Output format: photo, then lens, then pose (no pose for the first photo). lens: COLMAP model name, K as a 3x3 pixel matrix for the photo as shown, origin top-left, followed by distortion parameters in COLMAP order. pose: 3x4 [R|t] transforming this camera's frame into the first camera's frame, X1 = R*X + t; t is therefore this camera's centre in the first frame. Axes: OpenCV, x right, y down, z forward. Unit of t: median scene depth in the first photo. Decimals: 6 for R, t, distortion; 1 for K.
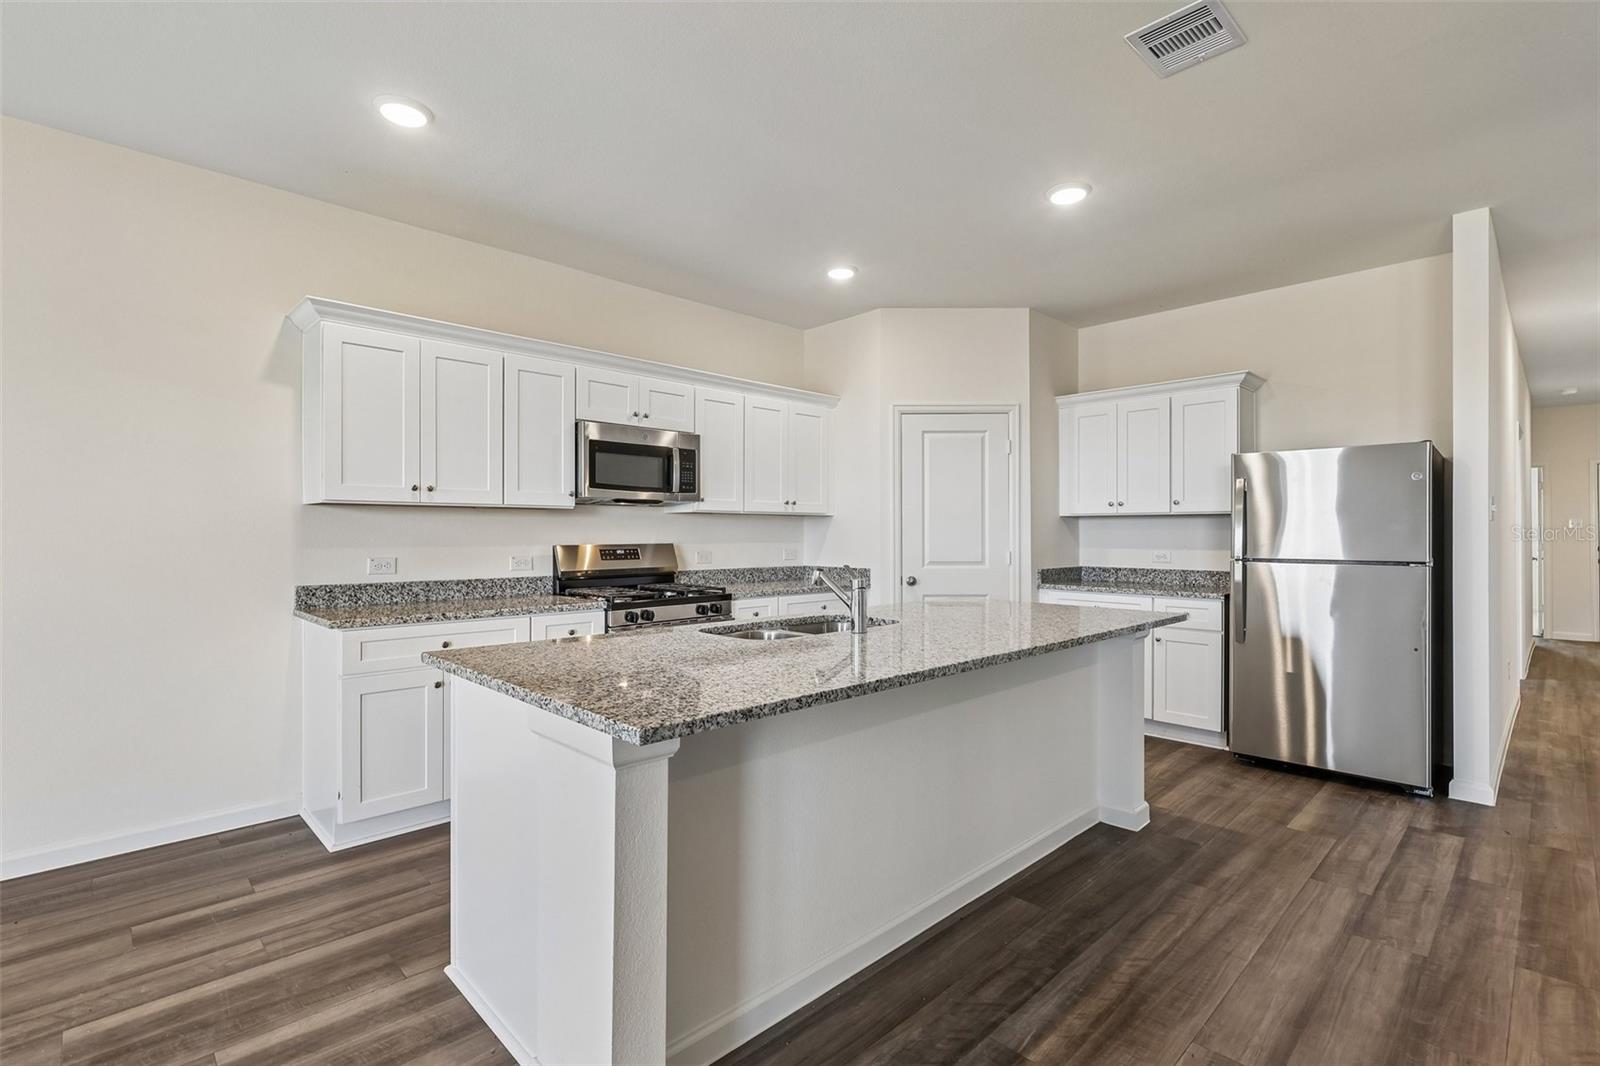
lens RADIAL K [[738.7, 0, 796.5], [0, 738.7, 535.7], [0, 0, 1]] dist [-0.002221, 0.001041]
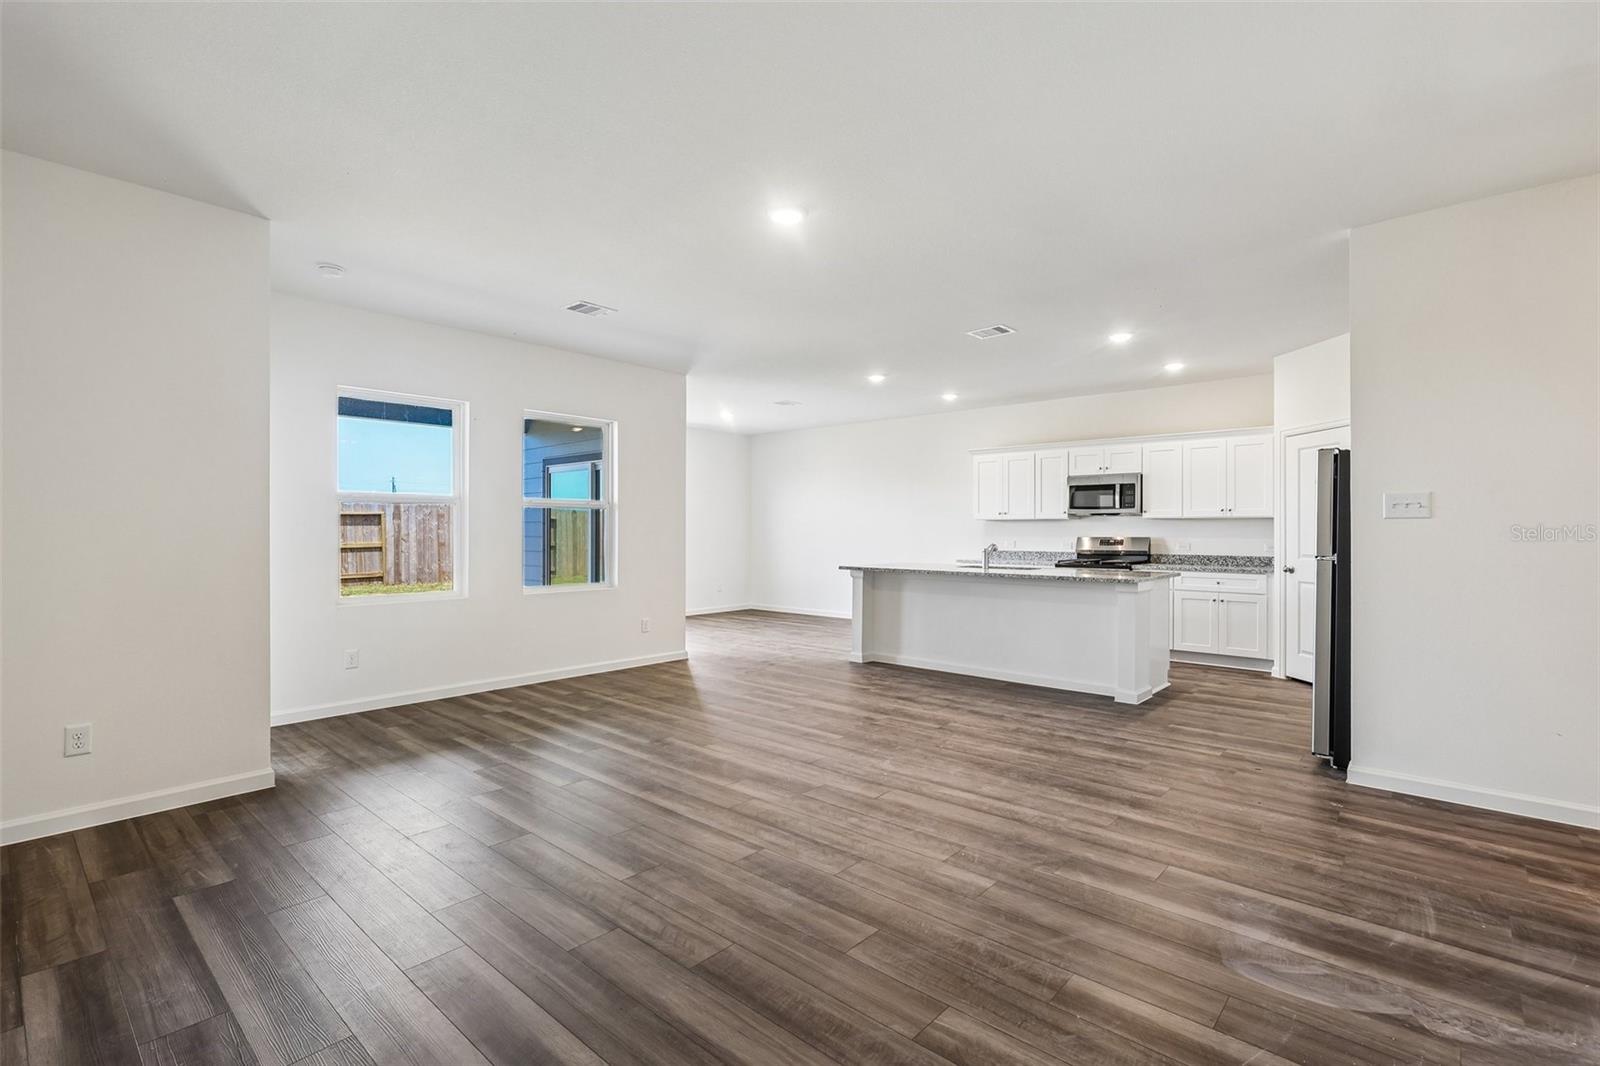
lens RADIAL K [[738.7, 0, 799.1], [0, 738.7, 534.1], [0, 0, 1]] dist [-0.002221, 0.001041]
pose [[0.068242, 0.003971, -0.997661, 1.730657], [-0.005658, 0.999978, 0.003593, 0.002504], [0.997653, 0.005400, 0.068263, 0.108473]]
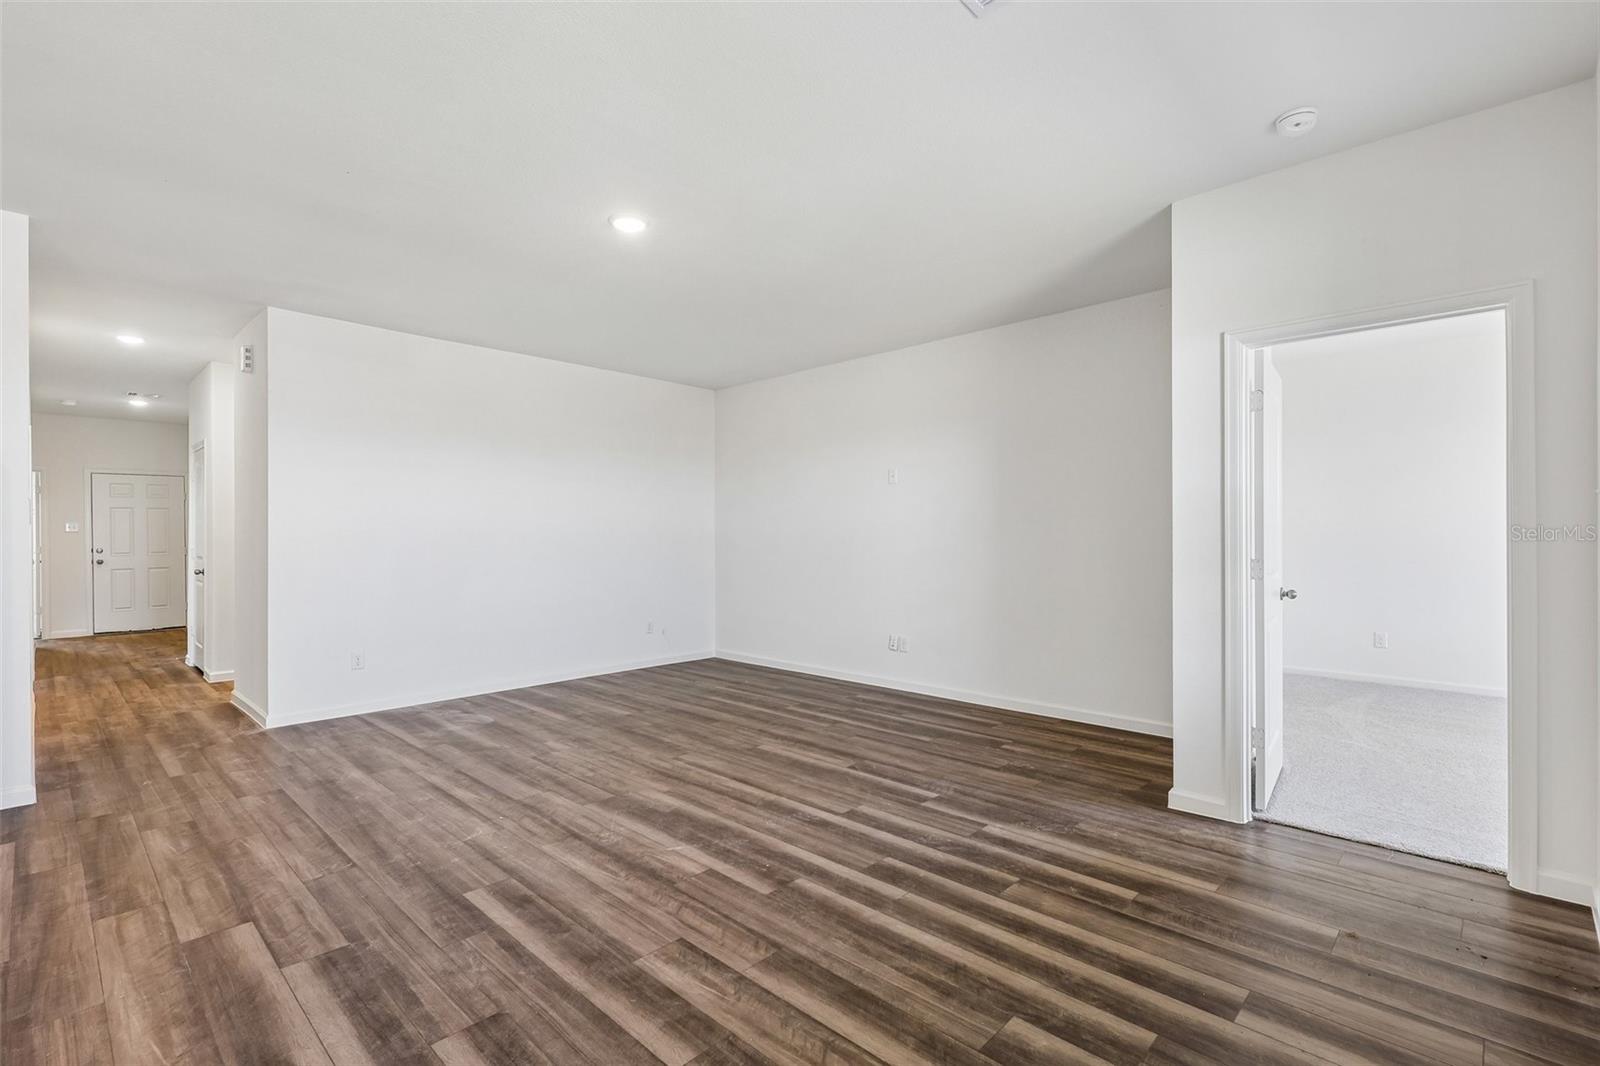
lens RADIAL K [[738.7, 0, 797.1], [0, 738.7, 524.9], [0, 0, 1]] dist [-0.002221, 0.001041]
pose [[-0.034594, 0.010810, 0.999343, -0.105747], [0.008406, 0.999909, -0.010525, 0.000147], [-0.999366, 0.008037, -0.034681, -0.021296]]
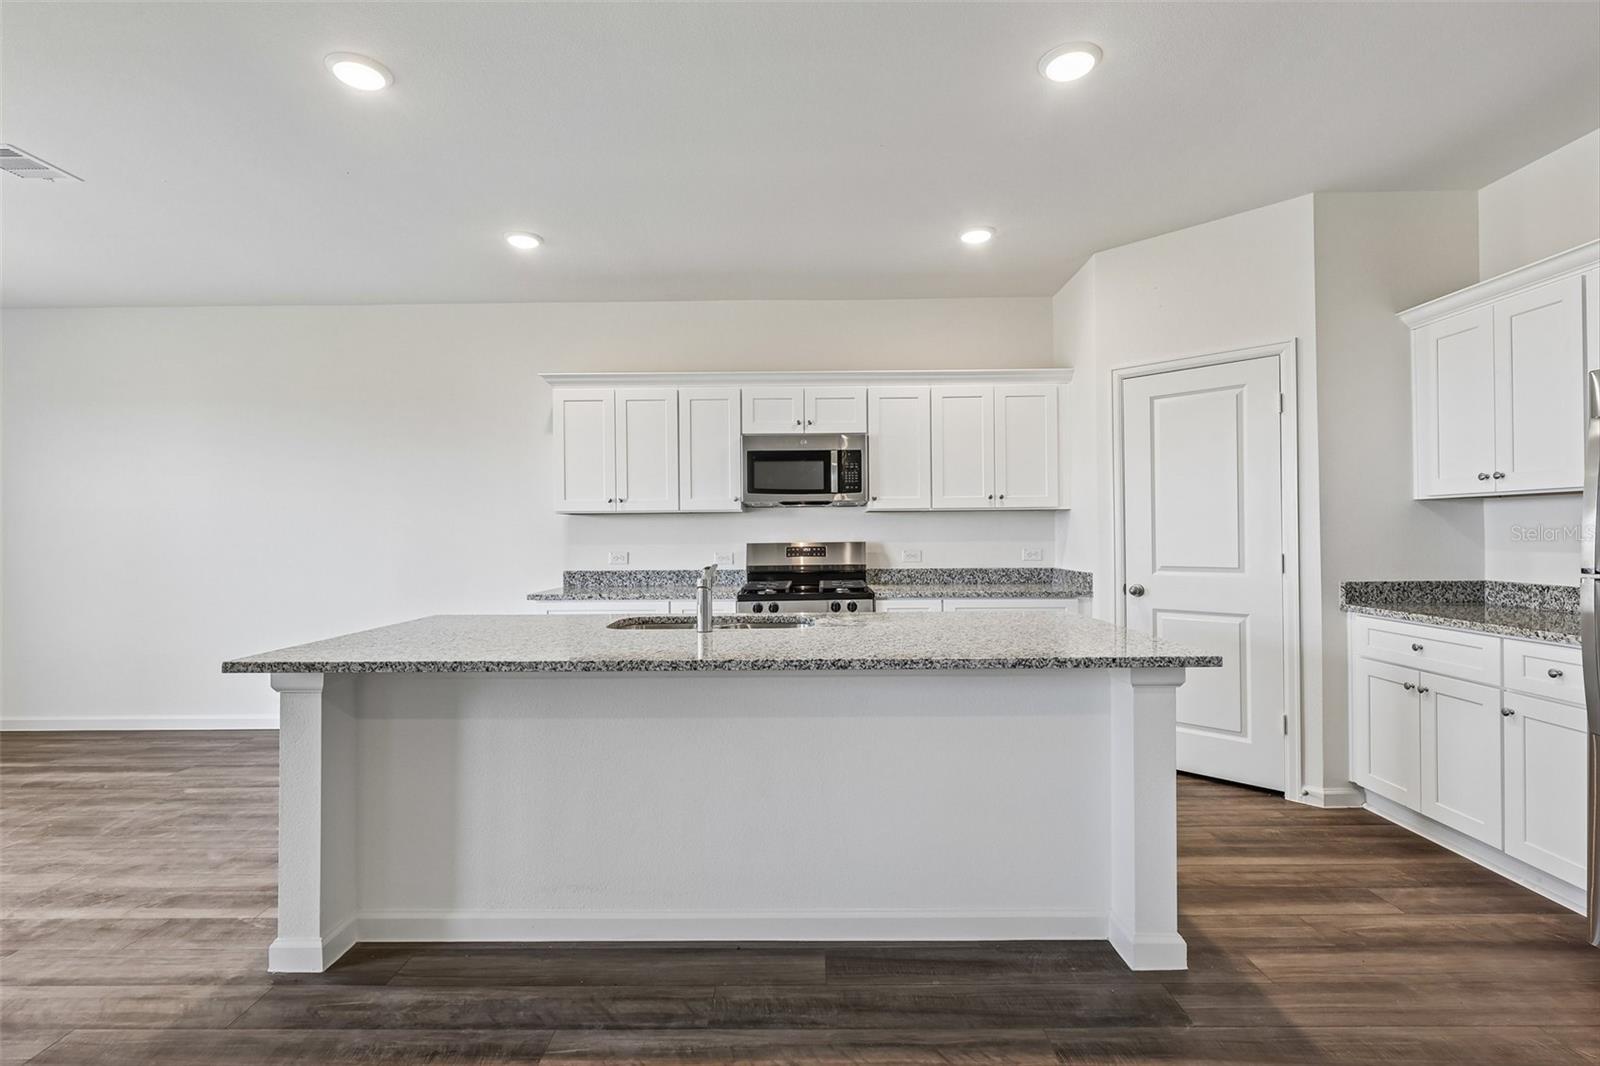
lens RADIAL K [[738.7, 0, 801.2], [0, 738.7, 531.8], [0, 0, 1]] dist [-0.002221, 0.001041]
pose [[0.711607, -0.007701, -0.702535, 0.582883], [0.006712, 0.999969, -0.004163, 0.000286], [0.702545, -0.001753, 0.711637, 0.247603]]
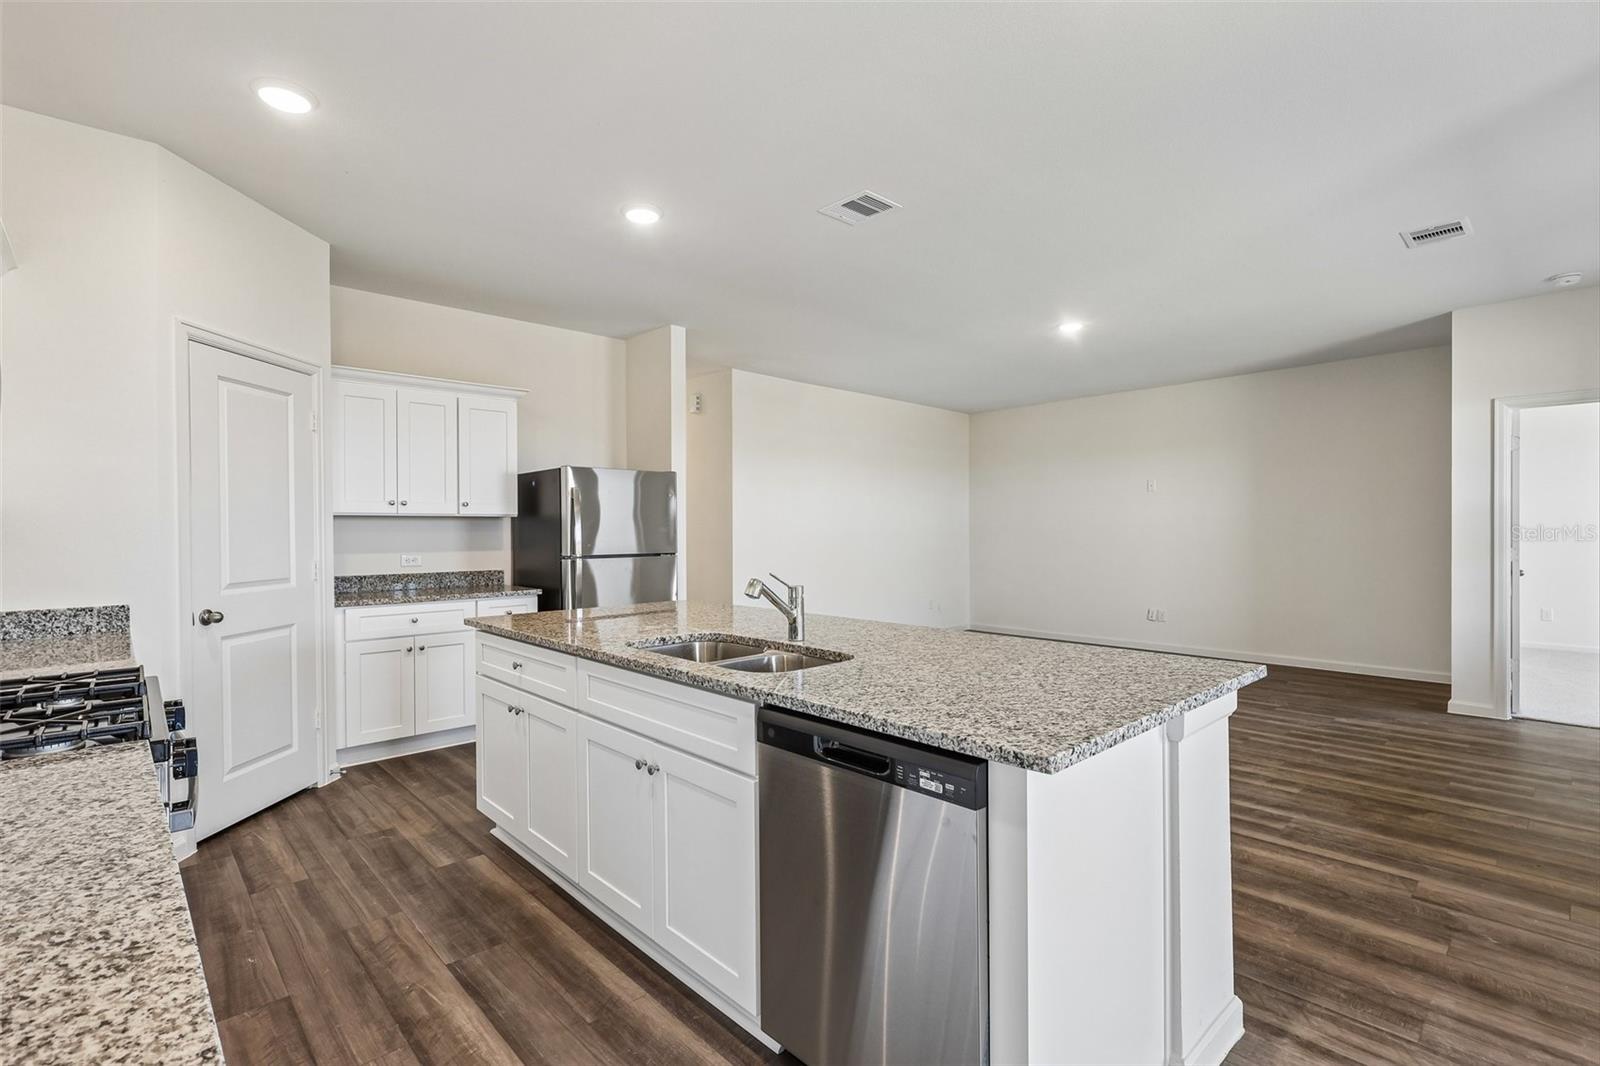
lens RADIAL K [[738.7, 0, 808.9], [0, 738.7, 530.4], [0, 0, 1]] dist [-0.002221, 0.001041]
pose [[0.011240, -0.000783, 0.999937, -0.577675], [0.009380, 0.999956, 0.000677, -0.007461], [-0.999893, 0.009372, 0.011247, 0.636379]]
